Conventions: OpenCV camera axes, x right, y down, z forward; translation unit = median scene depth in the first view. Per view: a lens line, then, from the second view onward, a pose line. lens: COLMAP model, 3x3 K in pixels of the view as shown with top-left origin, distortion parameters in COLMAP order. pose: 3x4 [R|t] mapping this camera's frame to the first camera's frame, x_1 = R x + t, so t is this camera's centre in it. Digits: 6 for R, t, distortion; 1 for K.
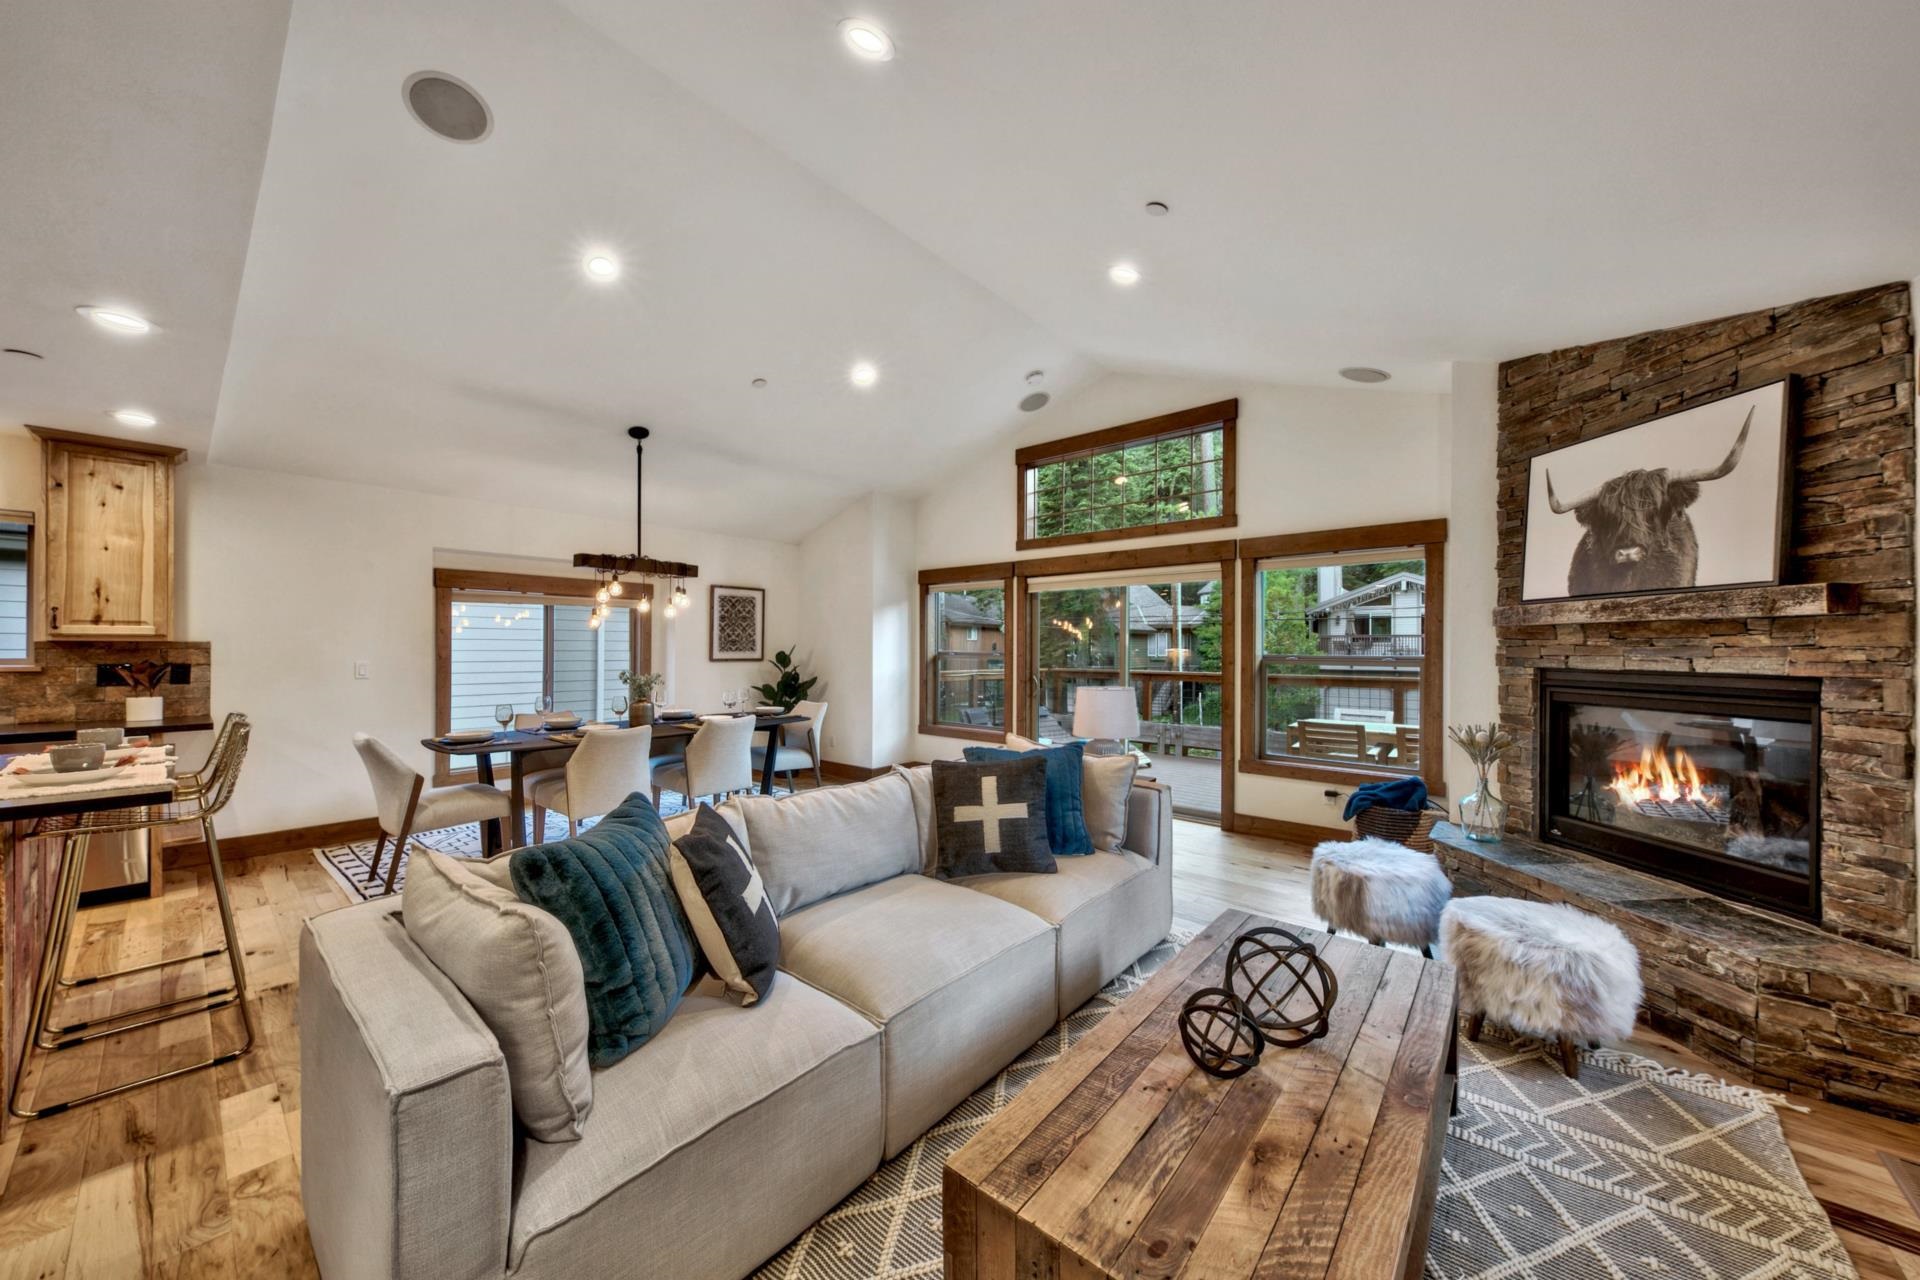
lens RADIAL K [[692.3, 0, 963.8], [0, 692.3, 647.8], [0, 0, 1]] dist [0.000290, 0.000016]
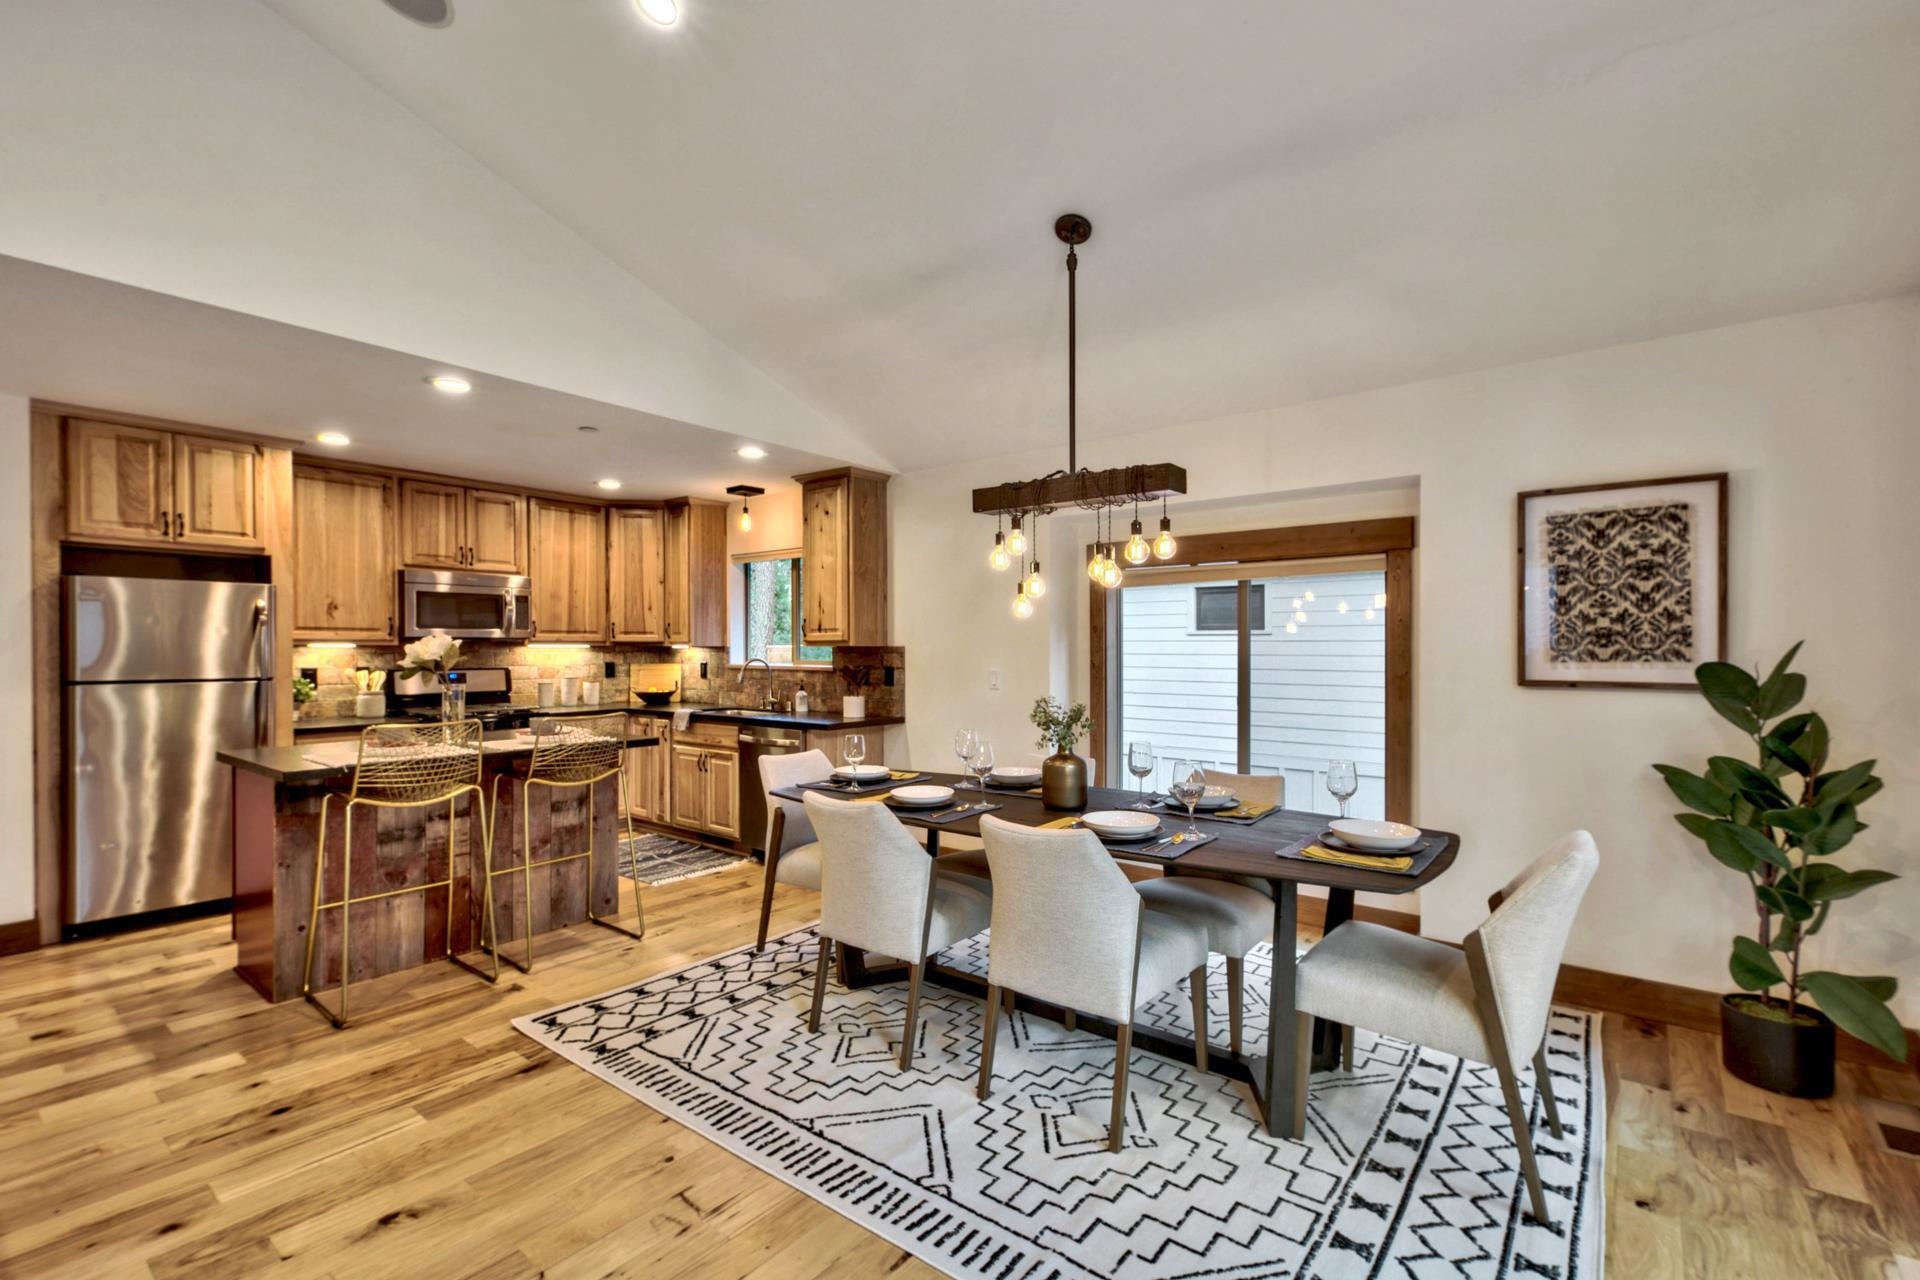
lens RADIAL K [[838.1, 0, 964.8], [0, 838.1, 648.8], [0, 0, 1]] dist [0.000058, 0.000016]
pose [[0.024121, -0.000703, -0.999709, 0.137638], [0.003089, 0.999995, -0.000629, -0.003016], [0.999704, -0.003073, 0.024123, 0.872514]]
